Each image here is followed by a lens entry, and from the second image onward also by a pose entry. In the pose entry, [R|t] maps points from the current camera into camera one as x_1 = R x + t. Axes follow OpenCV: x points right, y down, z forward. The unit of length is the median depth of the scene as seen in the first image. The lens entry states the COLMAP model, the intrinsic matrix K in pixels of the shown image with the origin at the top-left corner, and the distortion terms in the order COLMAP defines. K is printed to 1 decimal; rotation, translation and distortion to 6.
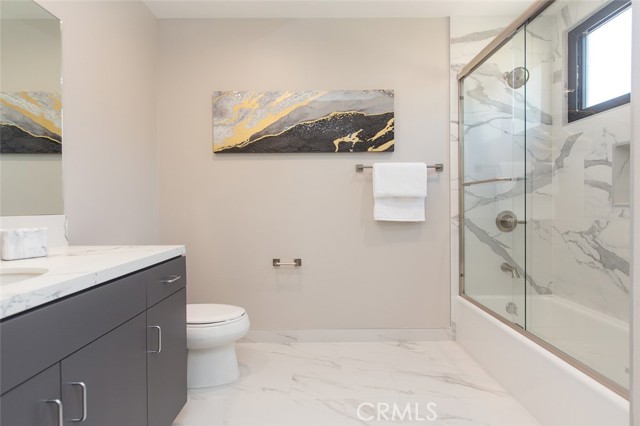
lens RADIAL K [[337.0, 0, 320.0], [0, 337.0, 213.0], [0, 0, 1]] dist [0.000939, 0.000343]
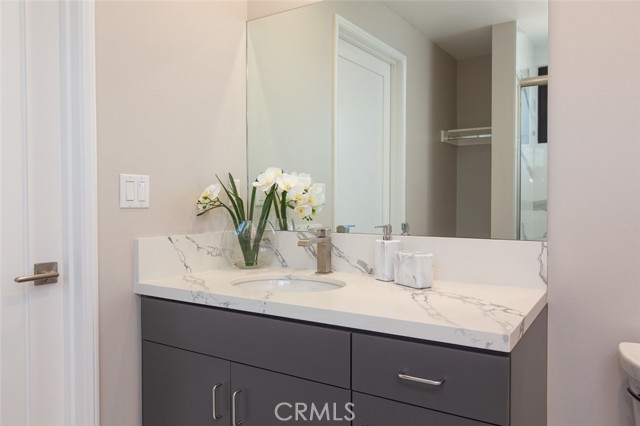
lens RADIAL K [[484.5, 0, 320.0], [0, 484.5, 213.0], [0, 0, 1]] dist [0.000014, -0.000041]
pose [[-0.546990, 0.031876, -0.836532, 0.333833], [-0.009249, 0.998984, 0.044114, -0.115403], [0.837088, 0.031867, -0.546139, 1.519954]]
